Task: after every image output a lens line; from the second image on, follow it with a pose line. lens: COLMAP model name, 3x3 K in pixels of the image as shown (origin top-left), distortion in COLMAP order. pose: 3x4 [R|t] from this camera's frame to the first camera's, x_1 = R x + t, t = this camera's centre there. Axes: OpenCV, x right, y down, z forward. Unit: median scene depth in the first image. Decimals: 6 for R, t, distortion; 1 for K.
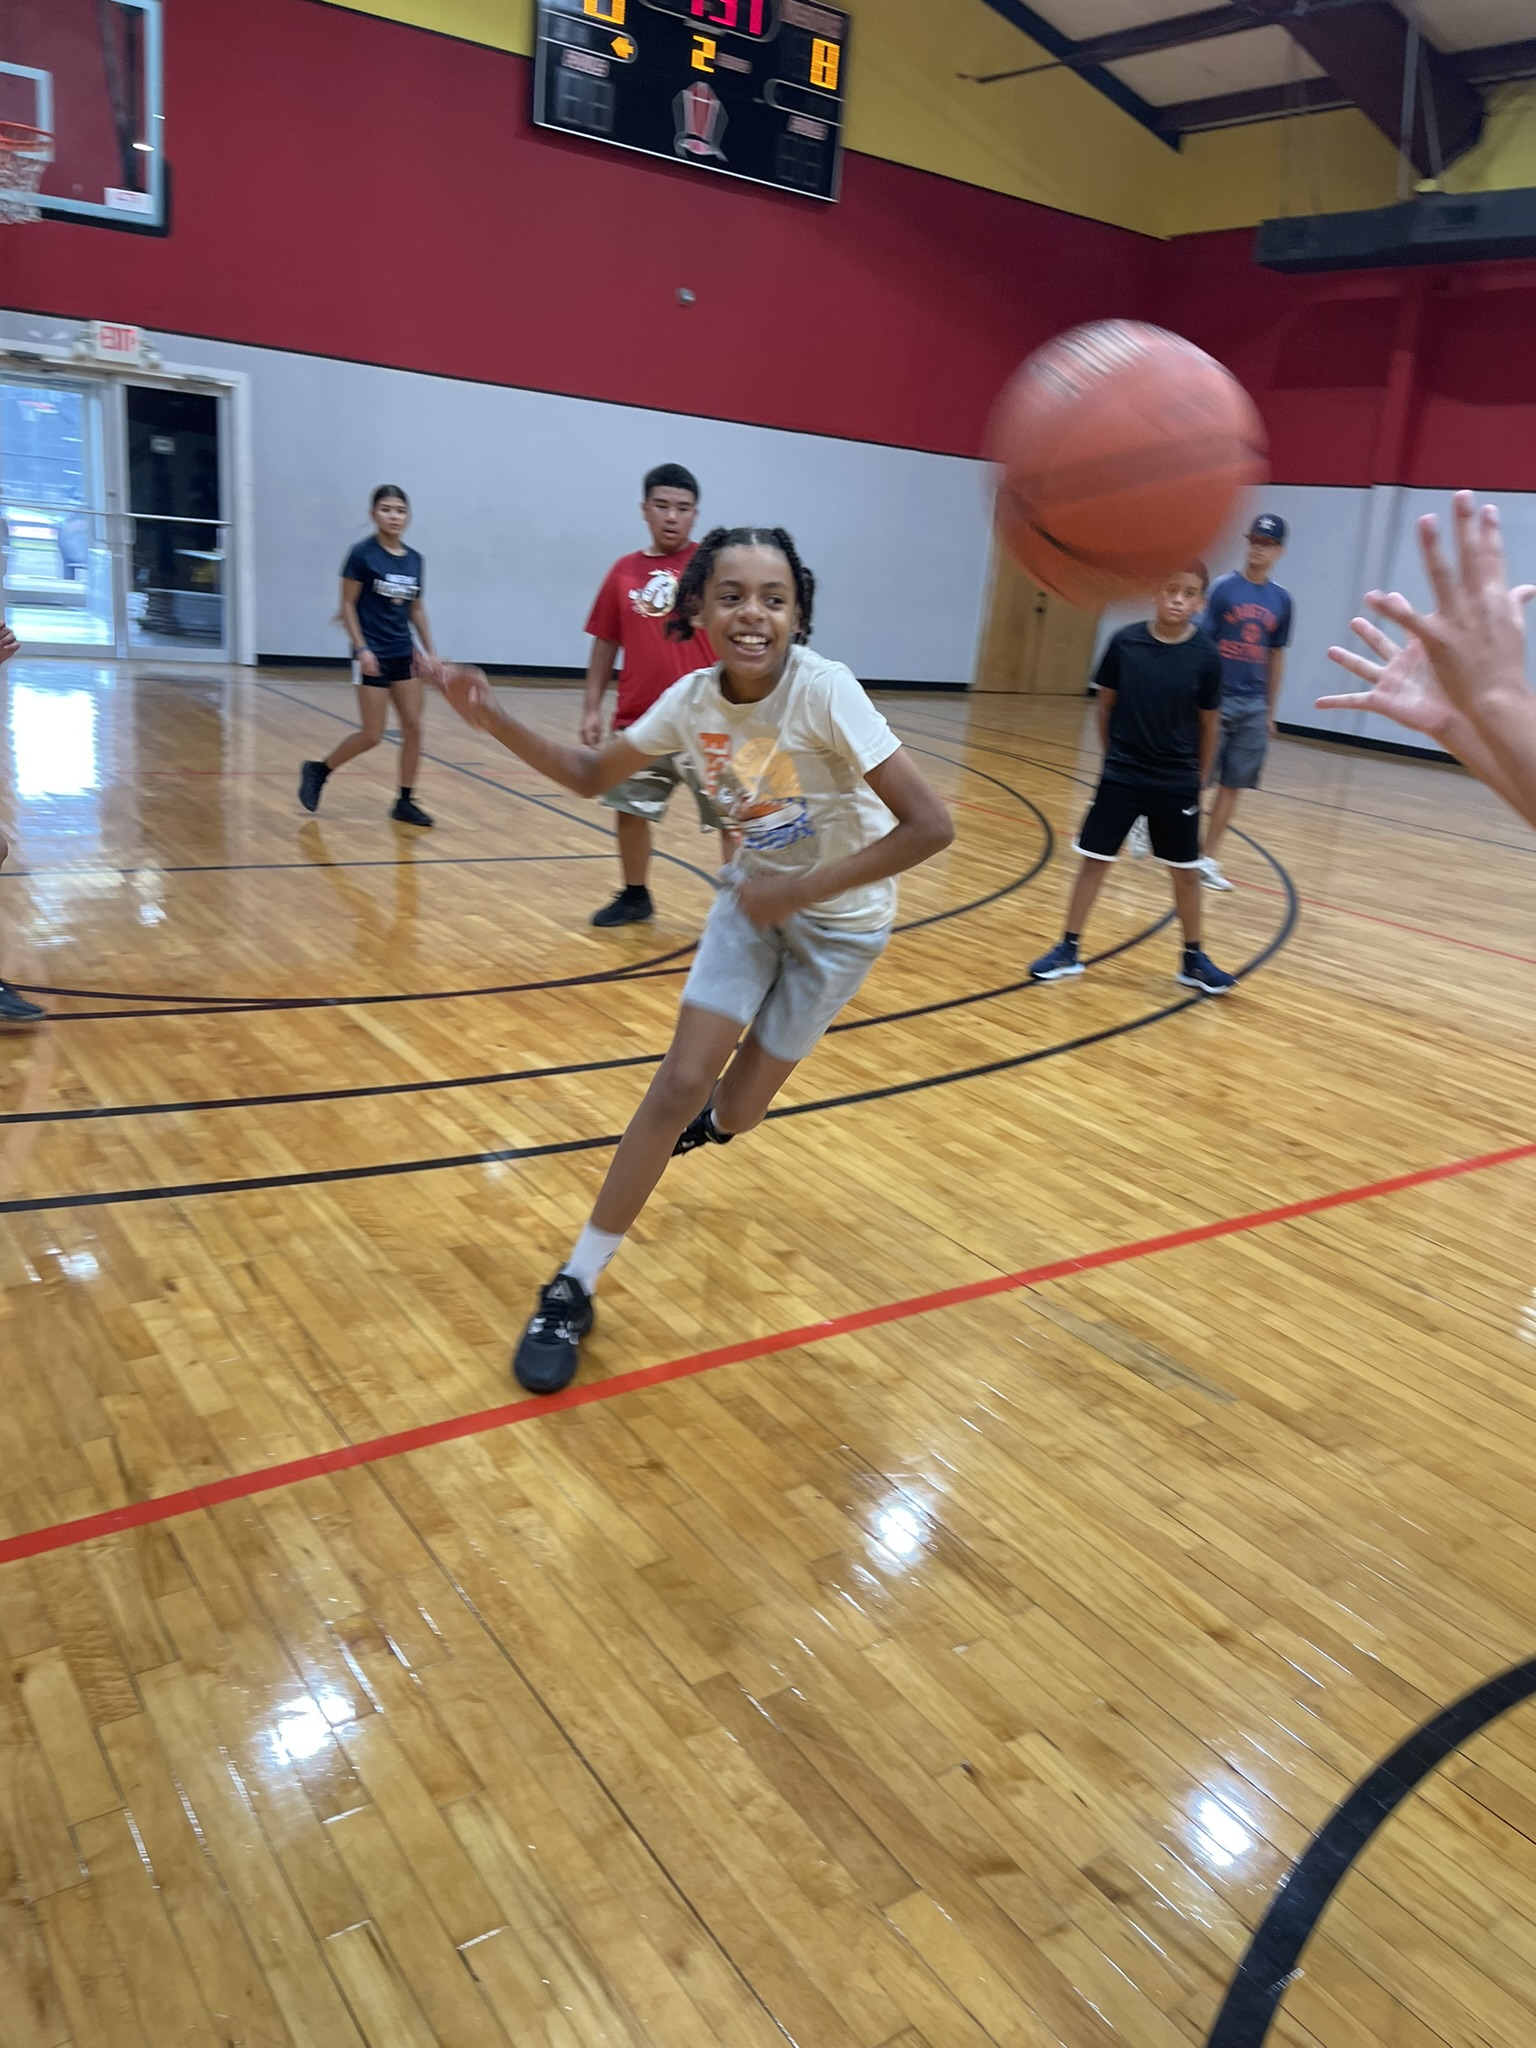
lens RADIAL K [[1571.3, 0, 762.1], [0, 1571.3, 1034.9], [0, 0, 1]] dist [-0.001928, -0.007633]
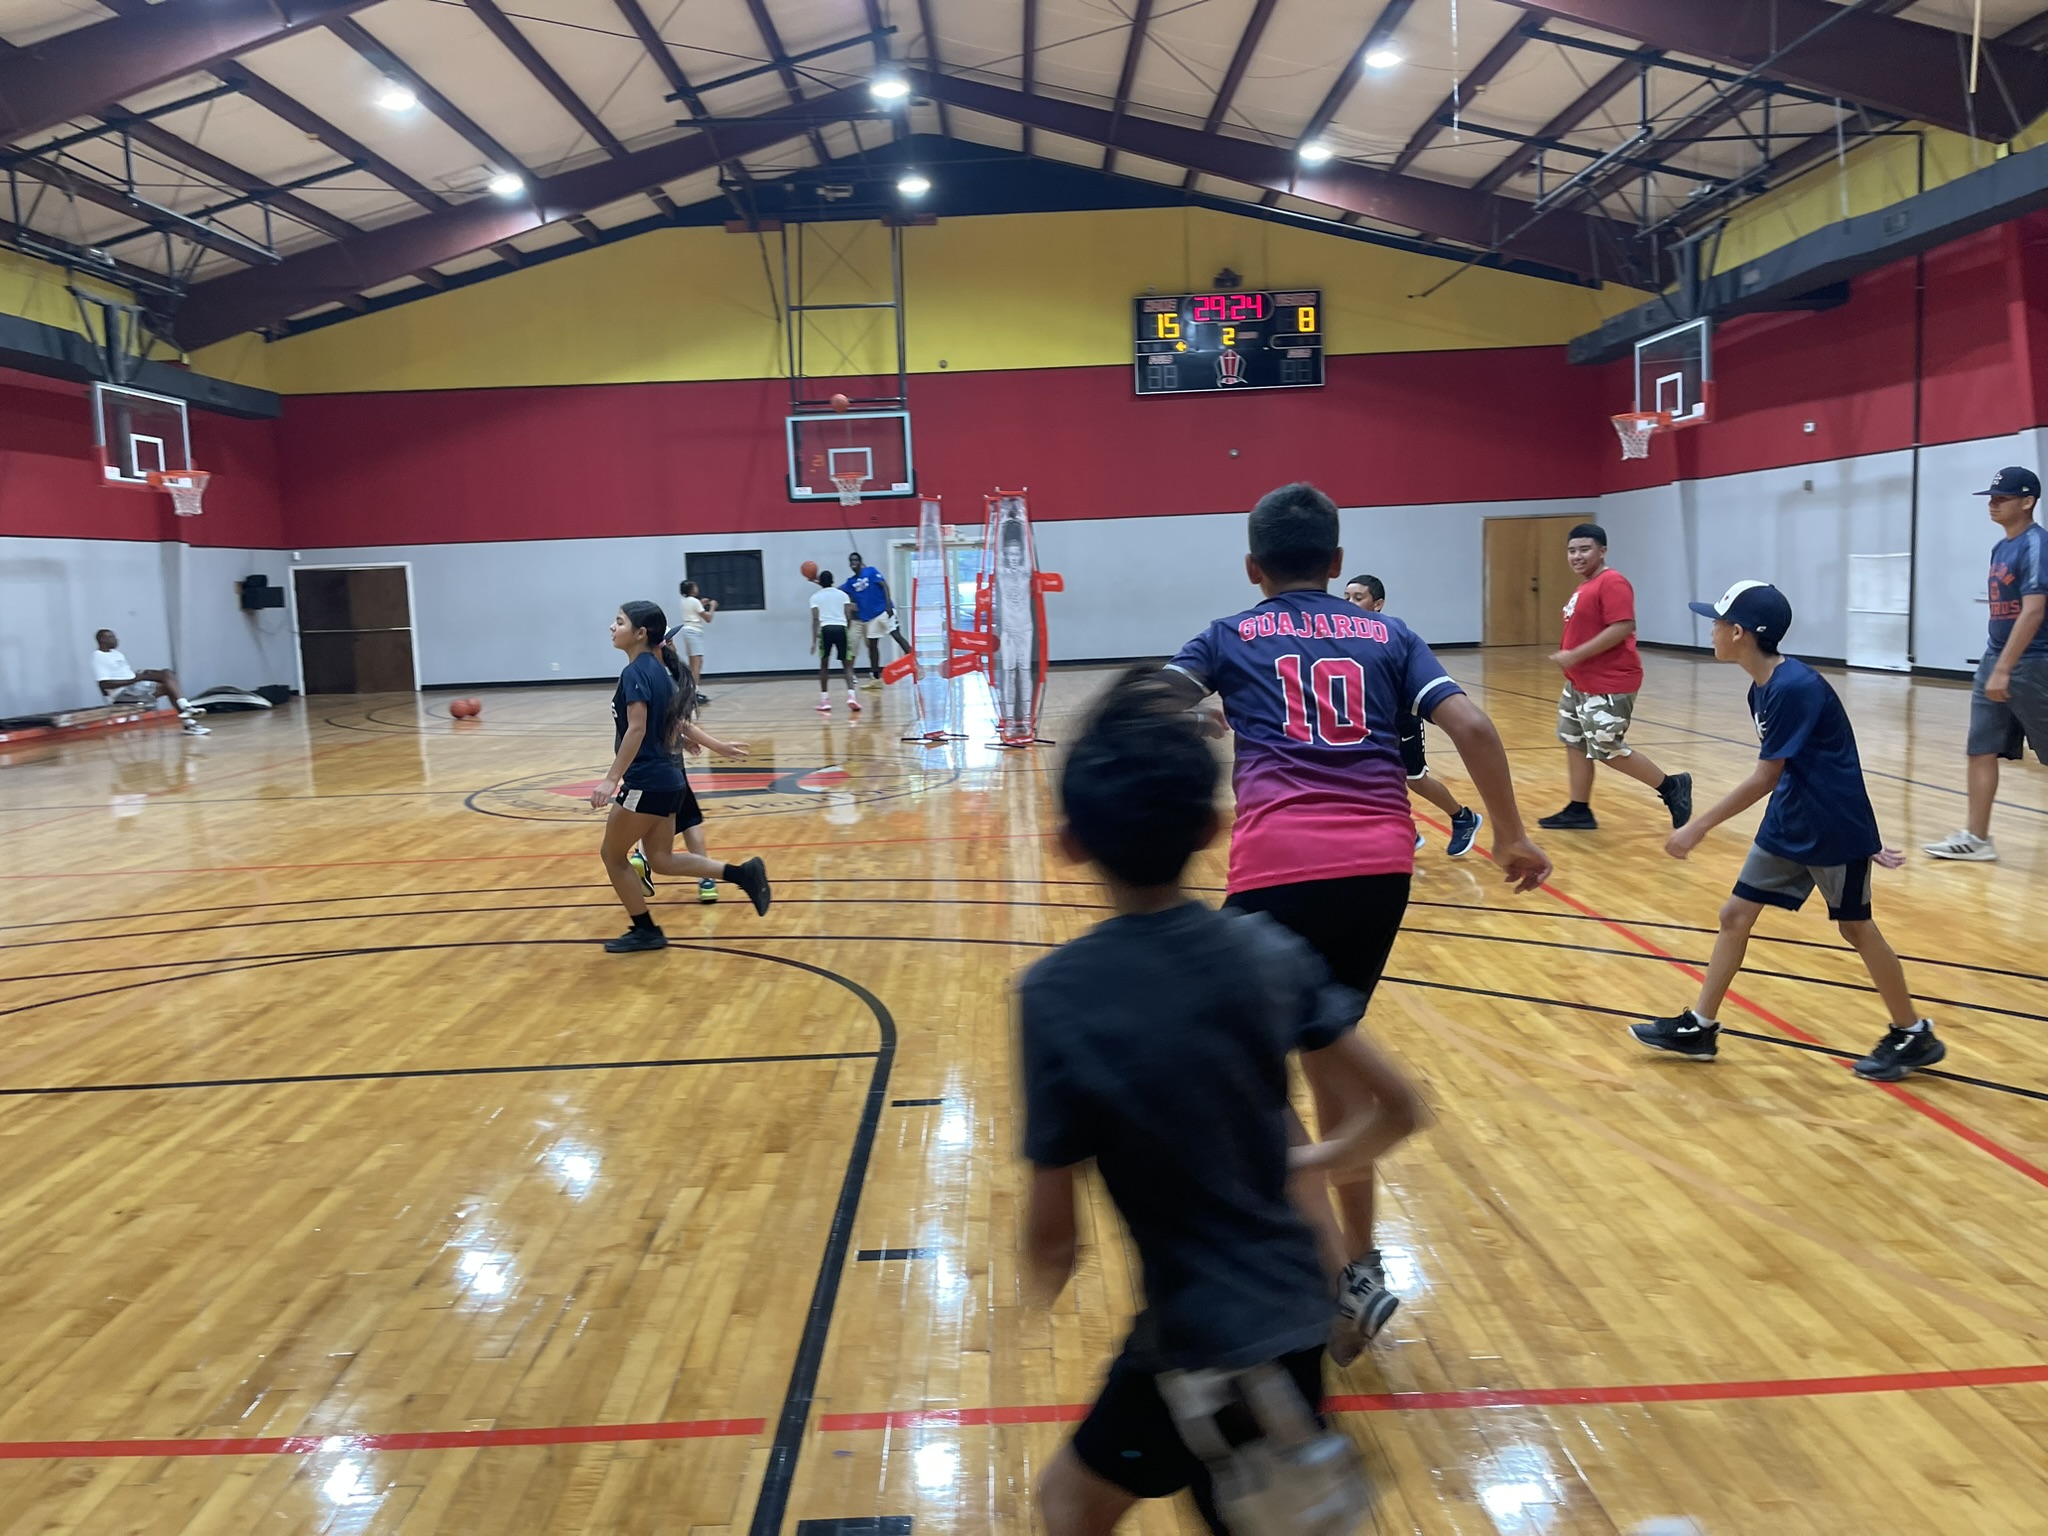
lens RADIAL K [[1571.3, 0, 1013.8], [0, 1571.3, 761.8], [0, 0, 1]] dist [-0.001928, -0.007633]
pose [[0.806648, -0.077255, -0.585961, 0.796428], [-0.053923, 0.977666, -0.203131, 0.270940], [0.588567, 0.195452, 0.784467, -0.528420]]
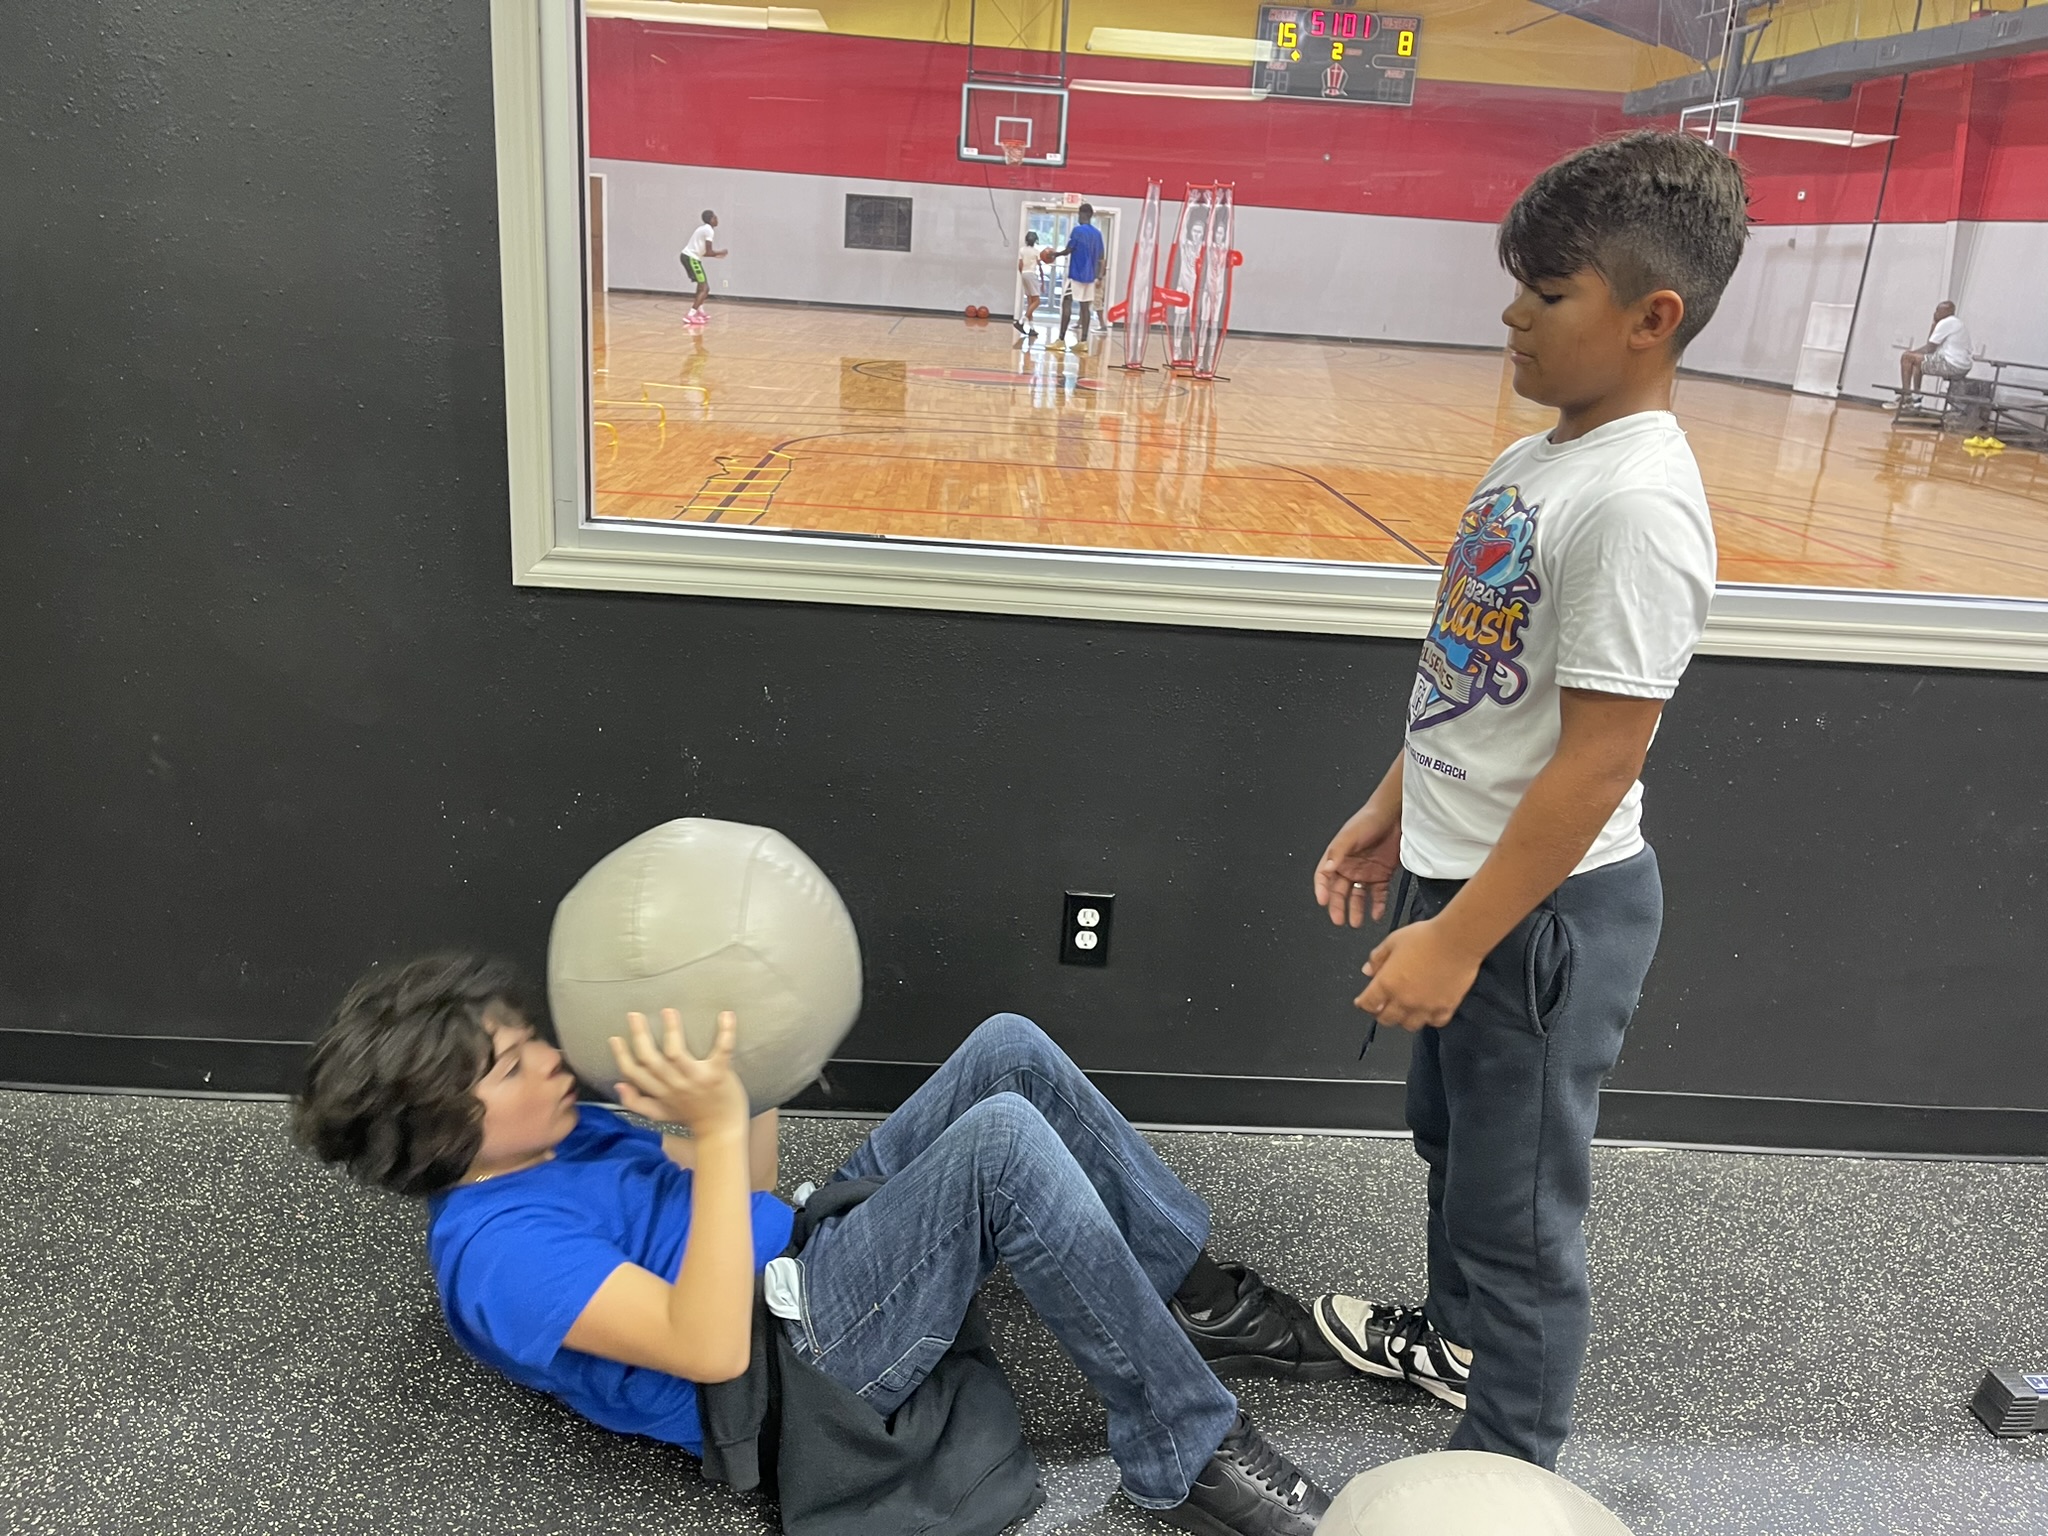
lens RADIAL K [[1571.3, 0, 1025.1], [0, 1571.3, 771.9], [0, 0, 1]] dist [-0.001928, -0.007633]
pose [[0.831452, 0.120572, -0.542357, 0.879440], [-0.145183, 0.989401, -0.002616, 0.429638], [0.536293, 0.080916, 0.840144, -0.968439]]
